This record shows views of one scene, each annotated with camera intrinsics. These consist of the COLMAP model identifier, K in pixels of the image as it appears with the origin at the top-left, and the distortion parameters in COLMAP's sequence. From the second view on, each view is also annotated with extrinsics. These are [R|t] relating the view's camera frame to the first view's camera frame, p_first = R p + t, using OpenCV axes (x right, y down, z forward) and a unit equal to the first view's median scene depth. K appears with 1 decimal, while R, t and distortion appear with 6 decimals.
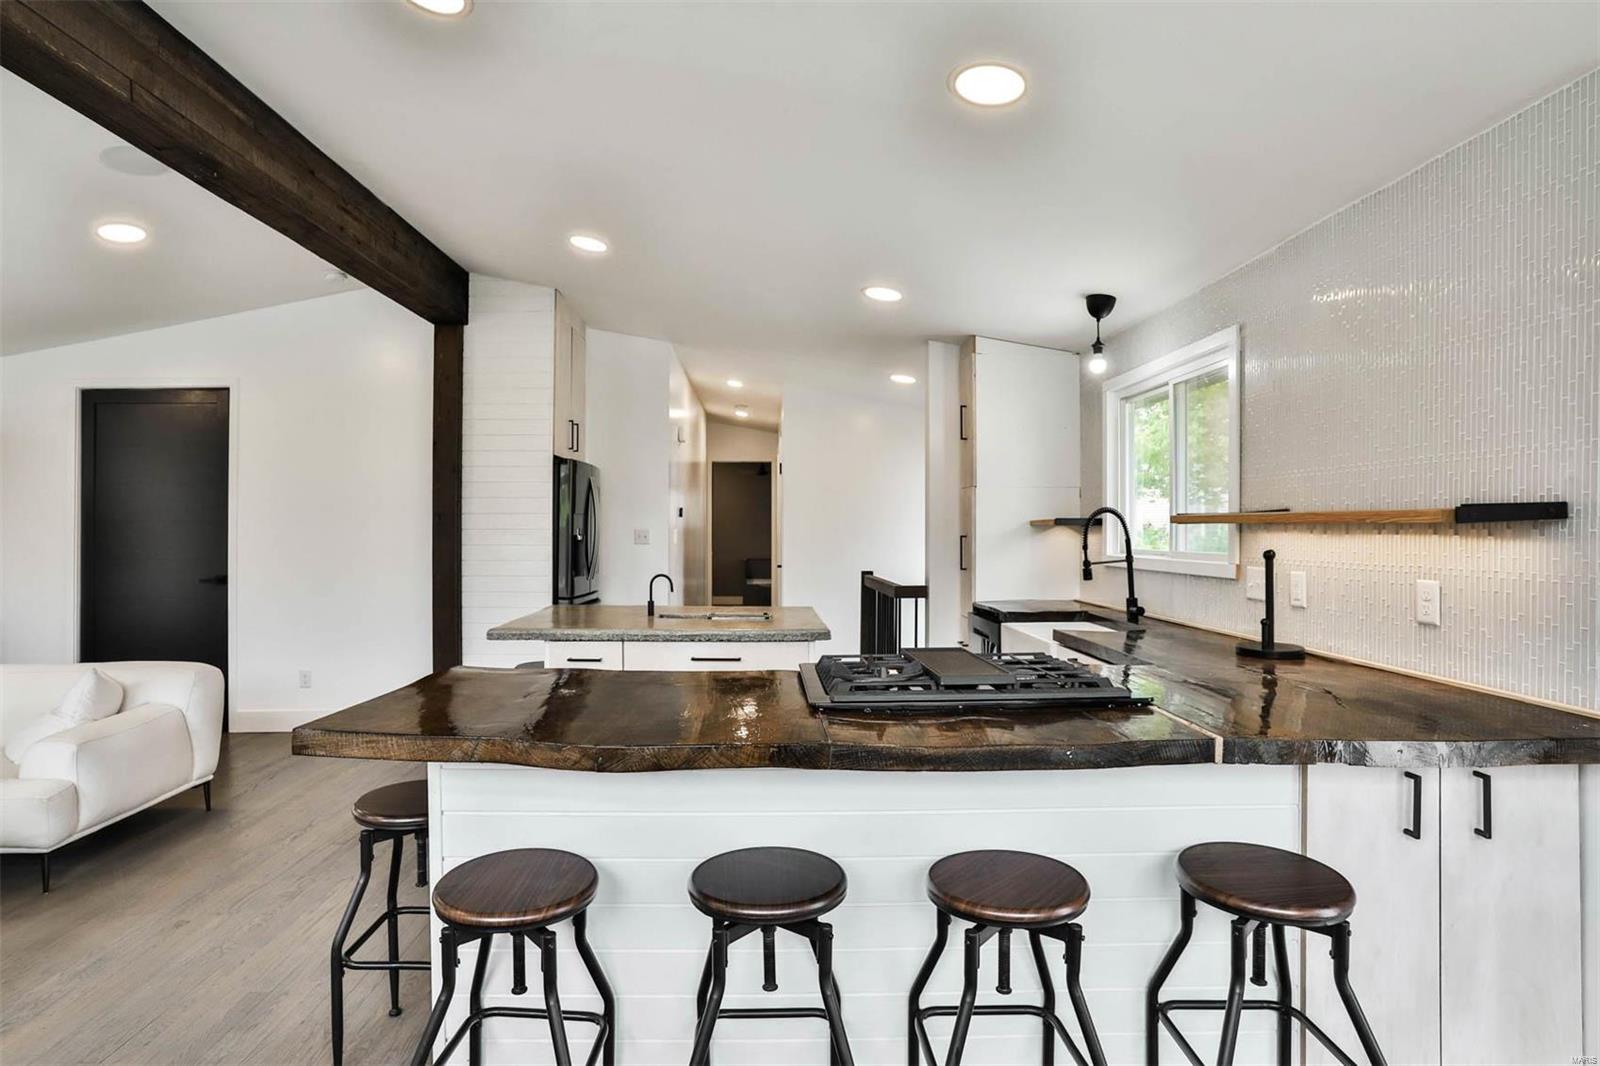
lens RADIAL K [[835.7, 0, 766.1], [0, 835.7, 523.8], [0, 0, 1]] dist [-0.058792, 0.034036]
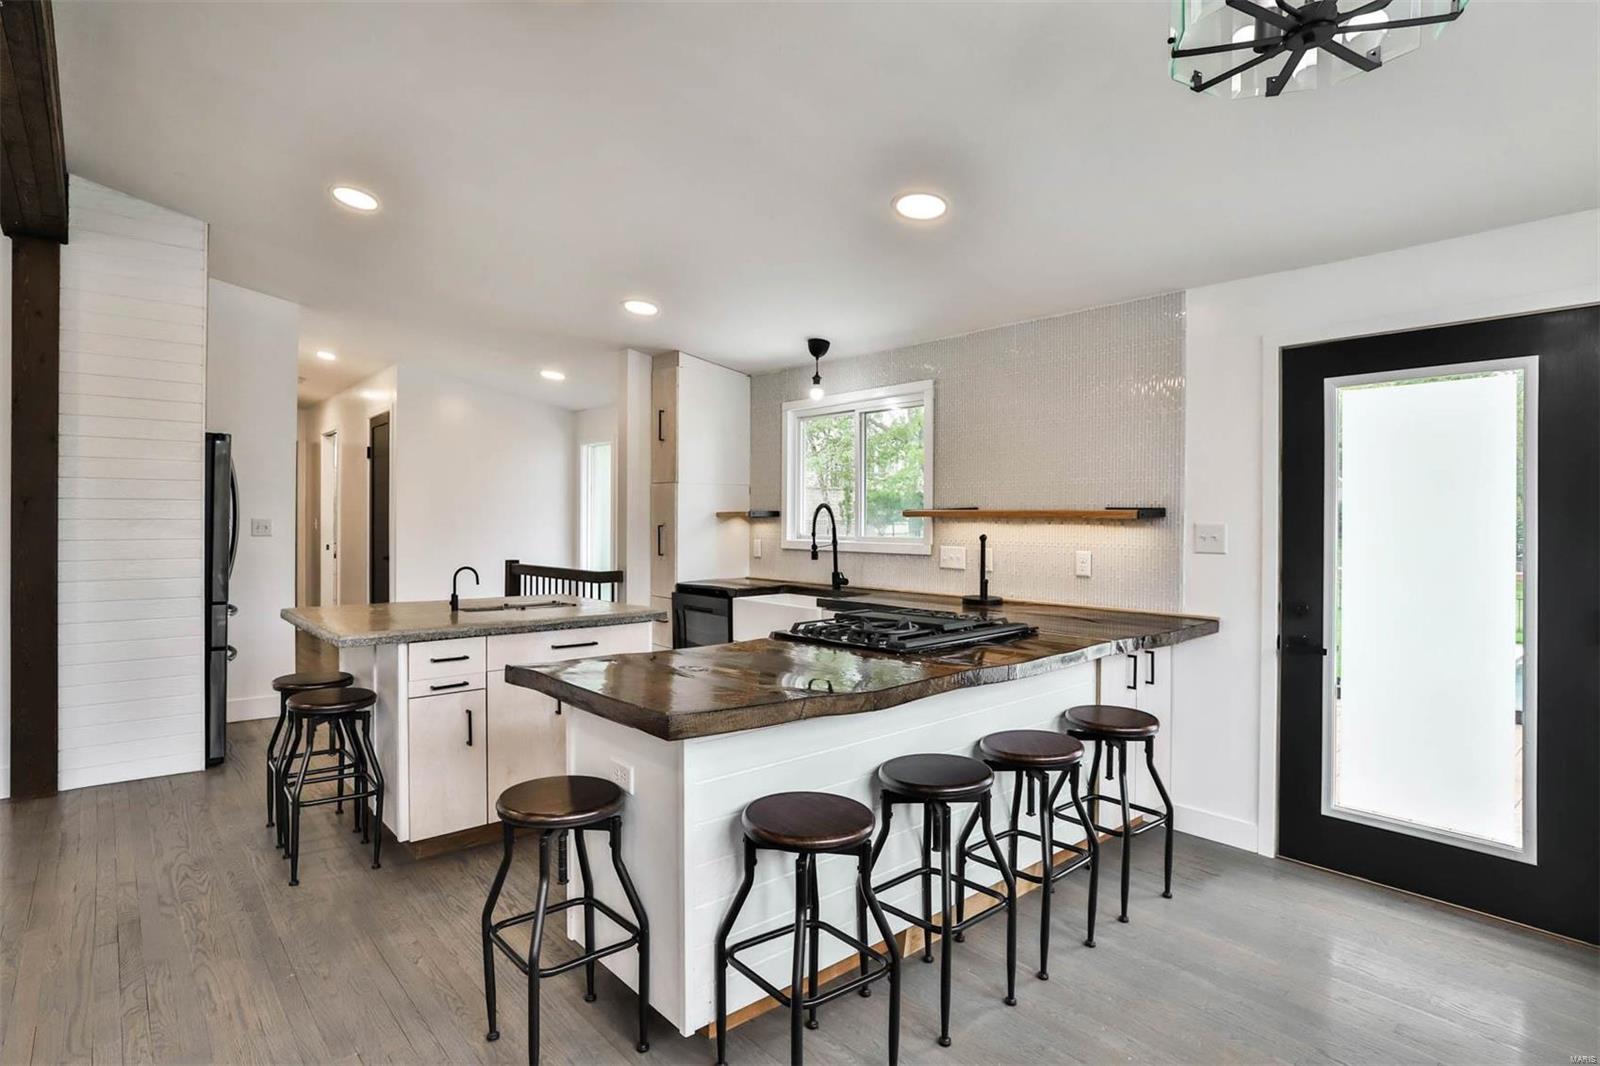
lens RADIAL K [[835.7, 0, 766.1], [0, 835.7, 523.8], [0, 0, 1]] dist [-0.058792, 0.034036]
pose [[0.770274, -0.001877, 0.637710, -0.494499], [-0.006512, 0.999920, 0.010809, -0.002046], [-0.637680, -0.012479, 0.770201, 0.044439]]
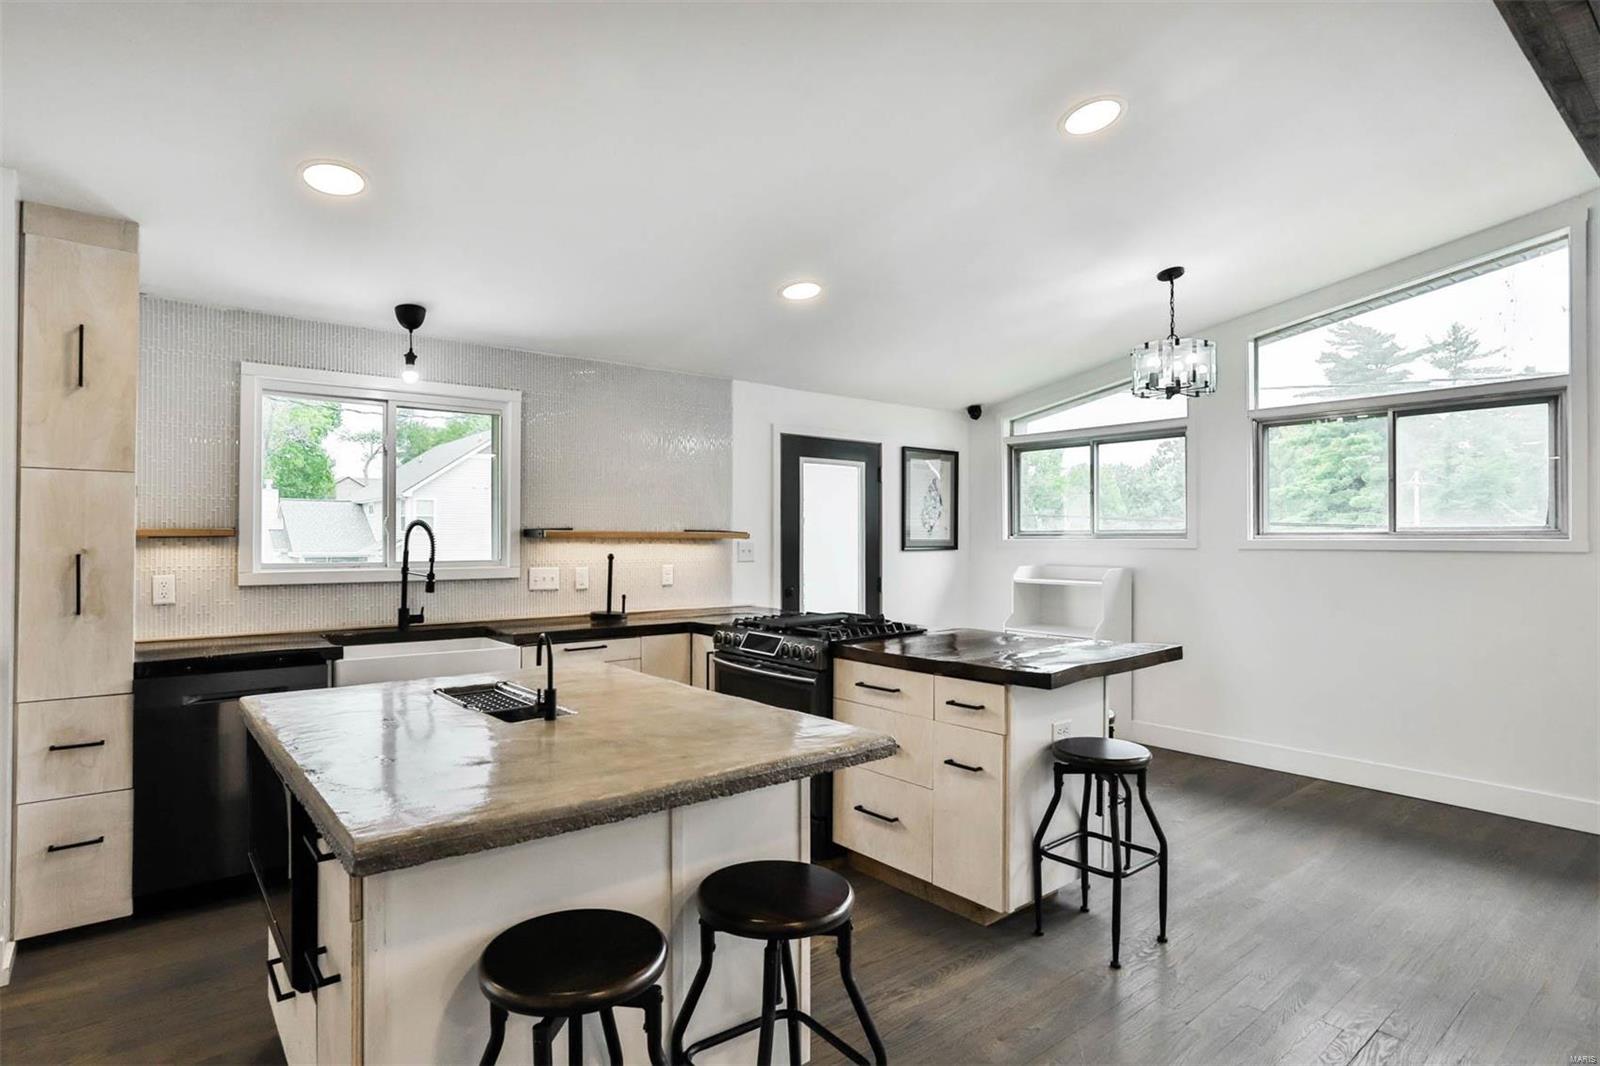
lens RADIAL K [[840.1, 0, 765.8], [0, 840.1, 530.5], [0, 0, 1]] dist [-0.056839, 0.032296]
pose [[-0.613512, 0.008142, 0.789644, -0.648902], [-0.004696, 0.999892, -0.013958, 0.004769], [-0.789672, -0.012272, -0.613407, 1.279635]]
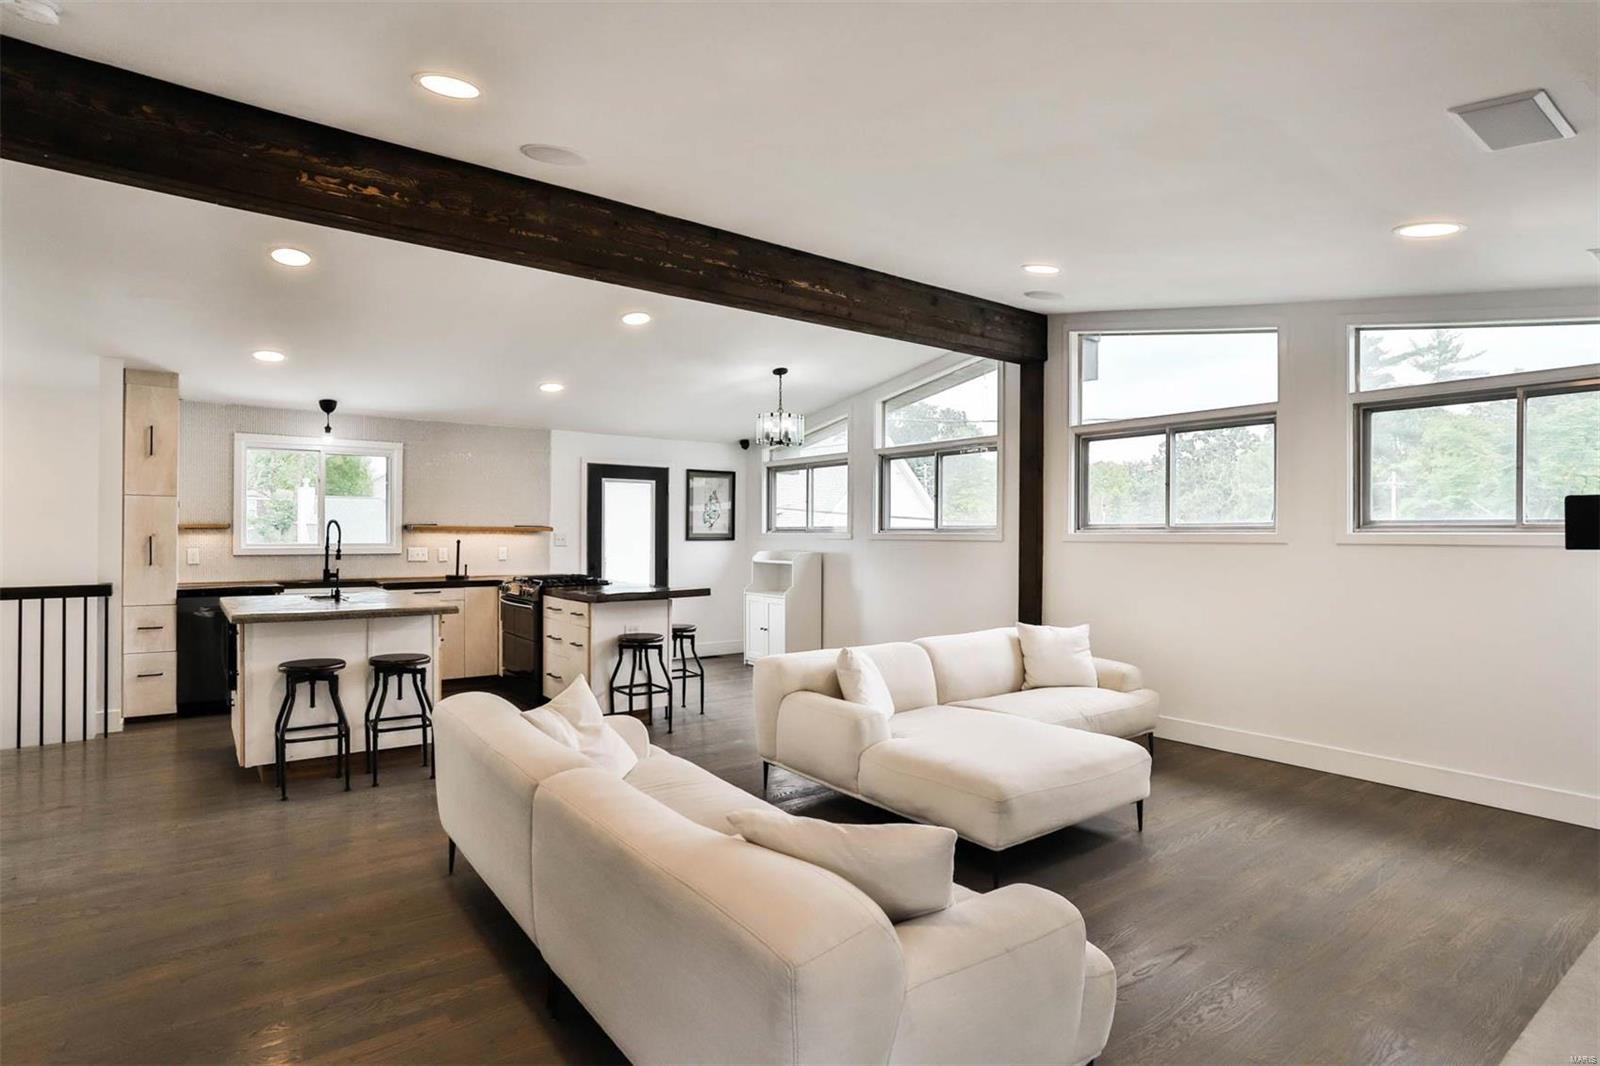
lens RADIAL K [[829.8, 0, 767.9], [0, 829.8, 534.0], [0, 0, 1]] dist [-0.060583, 0.034625]
pose [[-0.585486, -0.001634, 0.810681, -1.584454], [-0.009009, 0.999949, -0.004491, 0.010359], [-0.810633, -0.009933, -0.585471, 1.266918]]
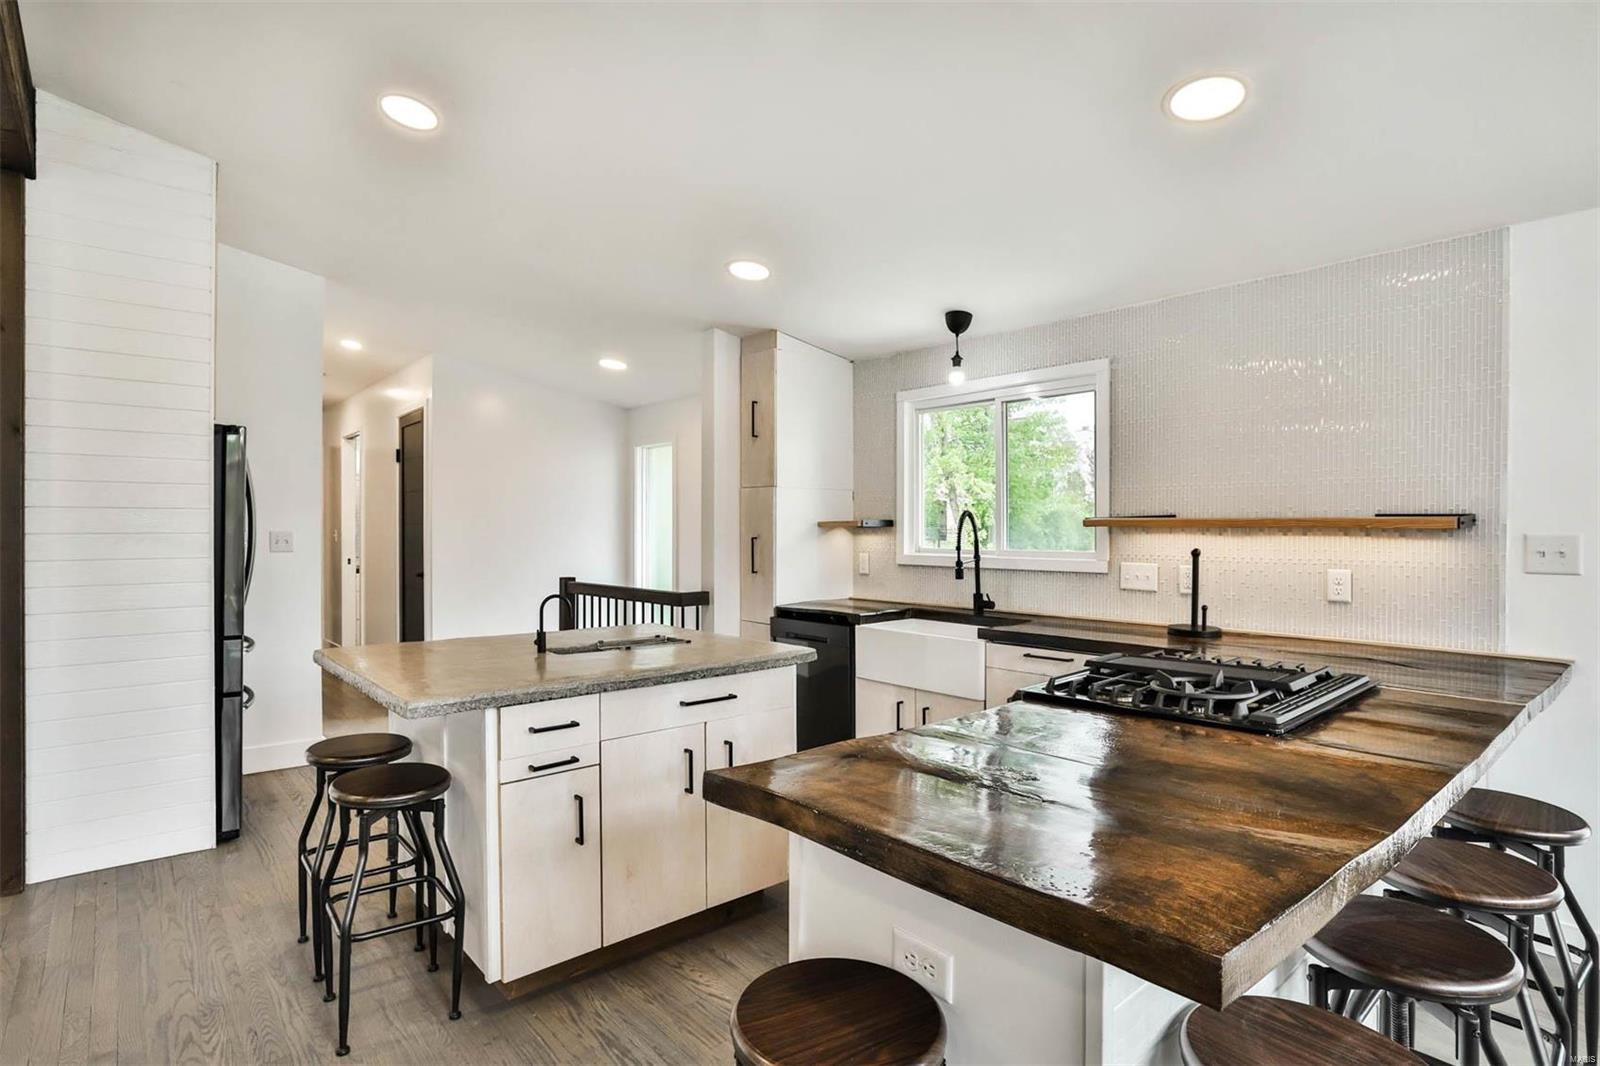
lens RADIAL K [[829.8, 0, 767.9], [0, 829.8, 534.0], [0, 0, 1]] dist [-0.060583, 0.034625]
pose [[0.772664, -0.006096, 0.634786, -0.466960], [-0.002571, 0.999916, 0.012732, -0.003063], [-0.634810, -0.011470, 0.772583, 0.332354]]
